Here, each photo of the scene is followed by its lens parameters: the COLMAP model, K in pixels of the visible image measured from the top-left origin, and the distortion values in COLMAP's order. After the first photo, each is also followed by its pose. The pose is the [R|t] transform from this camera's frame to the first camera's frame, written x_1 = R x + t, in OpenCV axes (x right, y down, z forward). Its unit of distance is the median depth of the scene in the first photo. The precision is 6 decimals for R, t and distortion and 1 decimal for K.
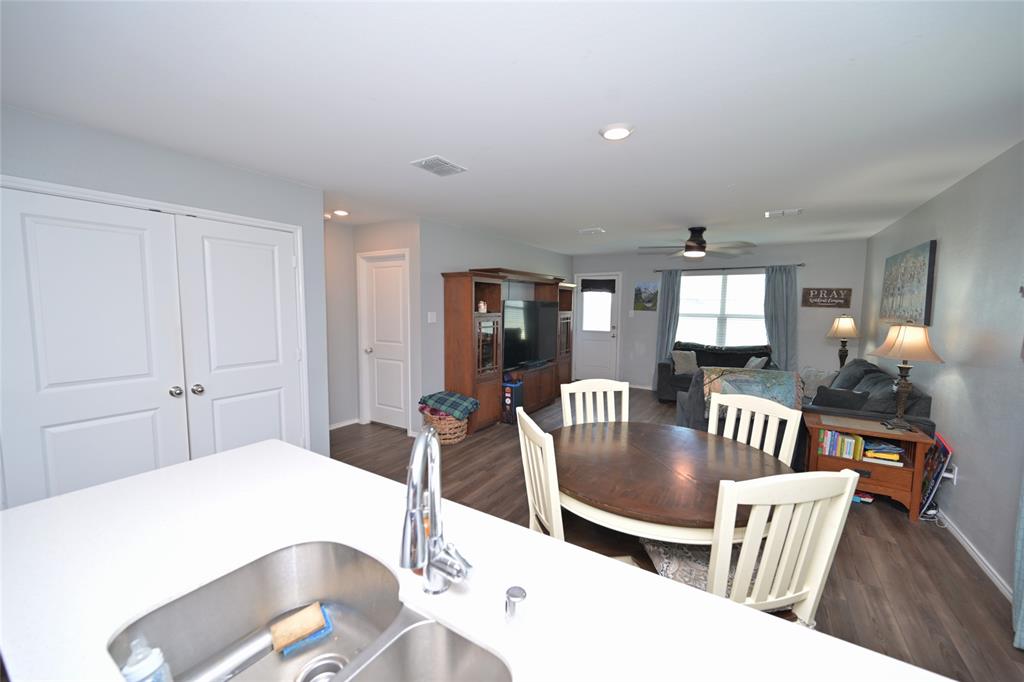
lens RADIAL K [[402.0, 0, 512.0], [0, 402.0, 341.0], [0, 0, 1]] dist [-0.000179, 0.000581]
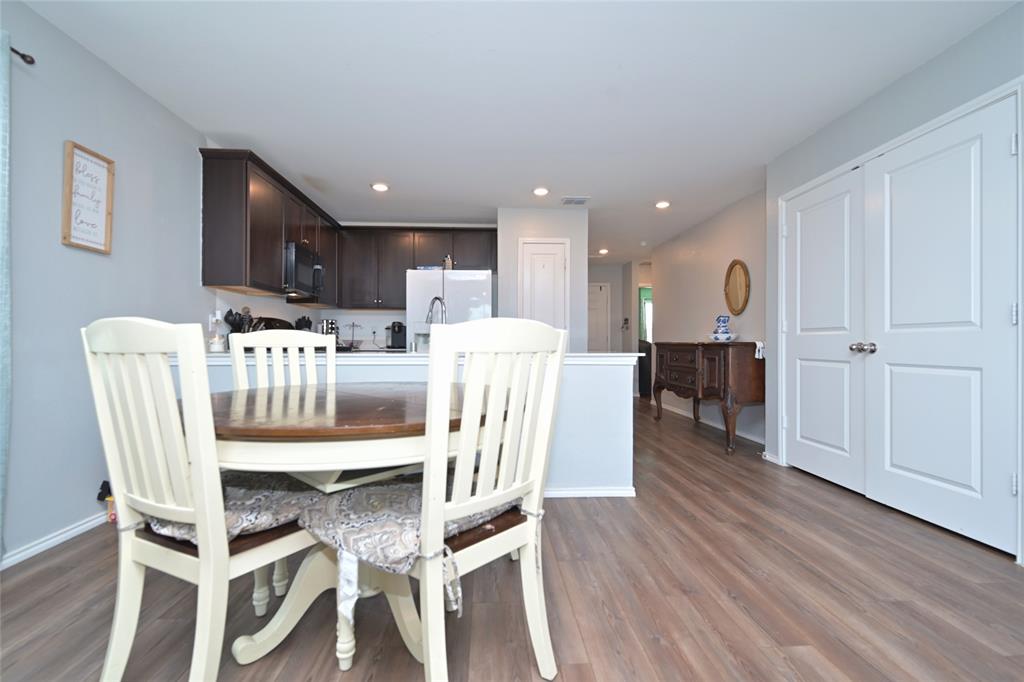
lens RADIAL K [[452.0, 0, 512.0], [0, 452.0, 341.0], [0, 0, 1]] dist [-0.000577, 0.000572]
pose [[-0.819476, -0.014882, -0.572920, 0.240190], [-0.059437, 0.996479, 0.059131, 0.047432], [0.570023, 0.082509, -0.817476, 0.717620]]
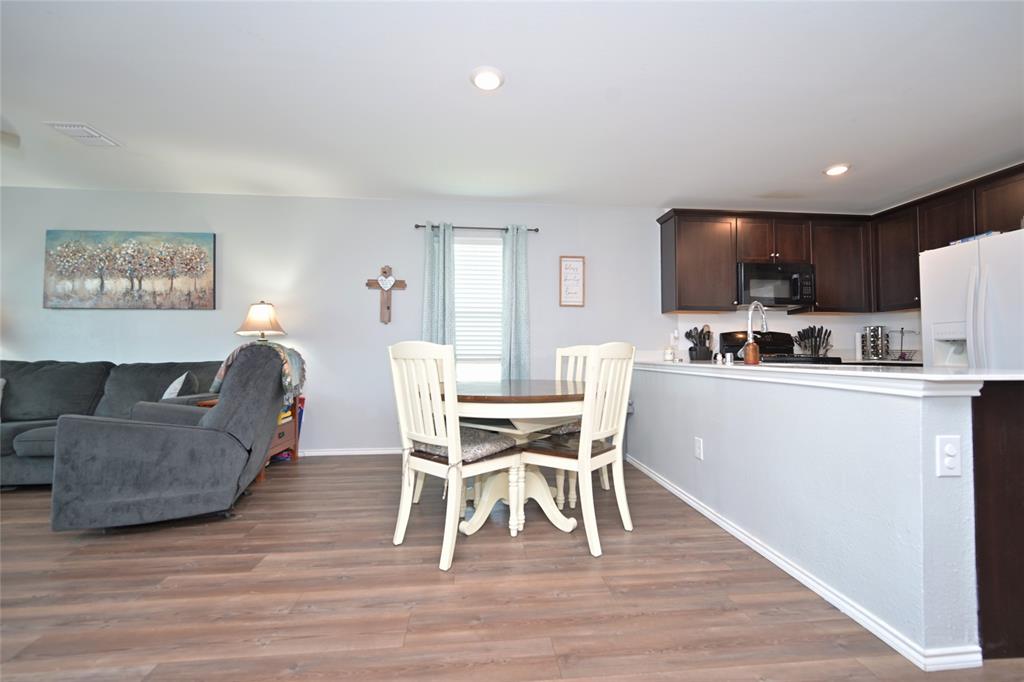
lens RADIAL K [[421.4, 0, 512.0], [0, 421.4, 341.0], [0, 0, 1]] dist [-0.000760, -0.000130]
pose [[-0.606543, 0.014924, 0.794911, -0.262301], [0.064223, 0.997476, 0.030278, 0.043258], [-0.792453, 0.069416, -0.605971, 0.699243]]
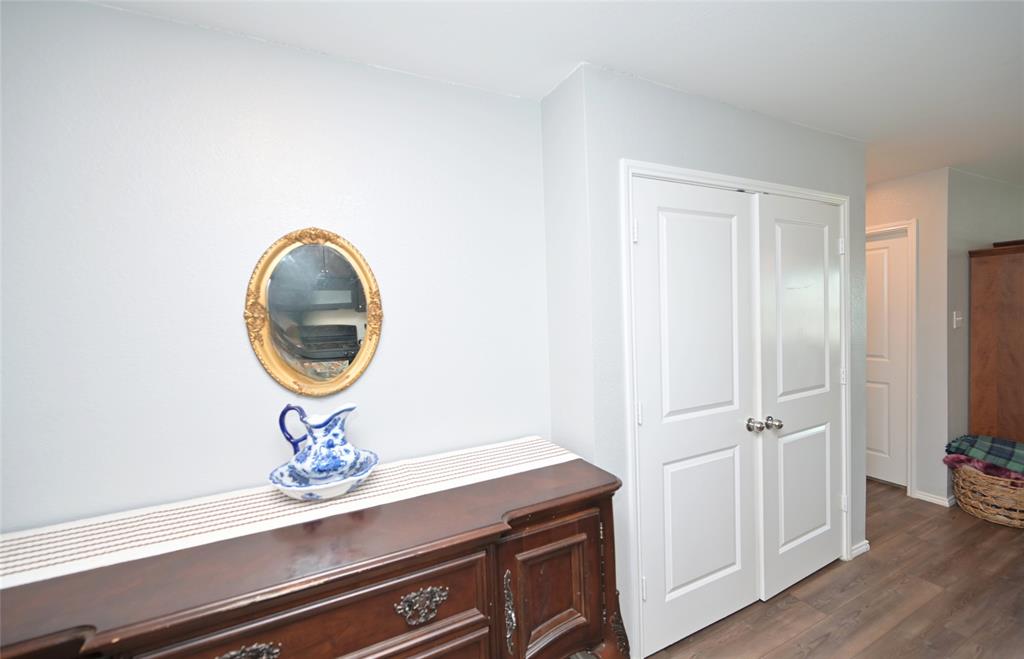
lens RADIAL K [[419.8, 0, 512.0], [0, 419.8, 329.5], [0, 0, 1]] dist [-0.001183, -0.000122]
pose [[0.851469, -0.016675, -0.524139, -0.423277], [-0.005981, 0.999120, -0.041503, -0.009730], [0.524370, 0.038474, 0.850621, 0.042649]]
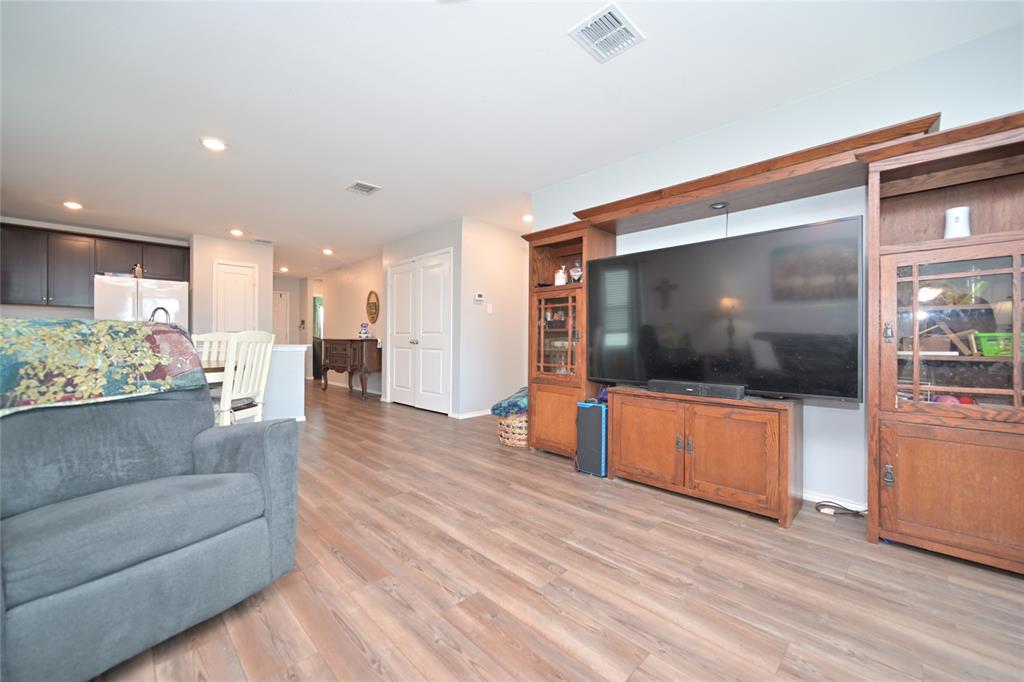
lens RADIAL K [[402.0, 0, 512.0], [0, 402.0, 341.0], [0, 0, 1]] dist [-0.000179, 0.000581]
pose [[-0.233884, -0.010676, -0.972206, 0.593376], [-0.093063, 0.995594, 0.011455, 0.022444], [0.967800, 0.093156, -0.233847, 1.031991]]
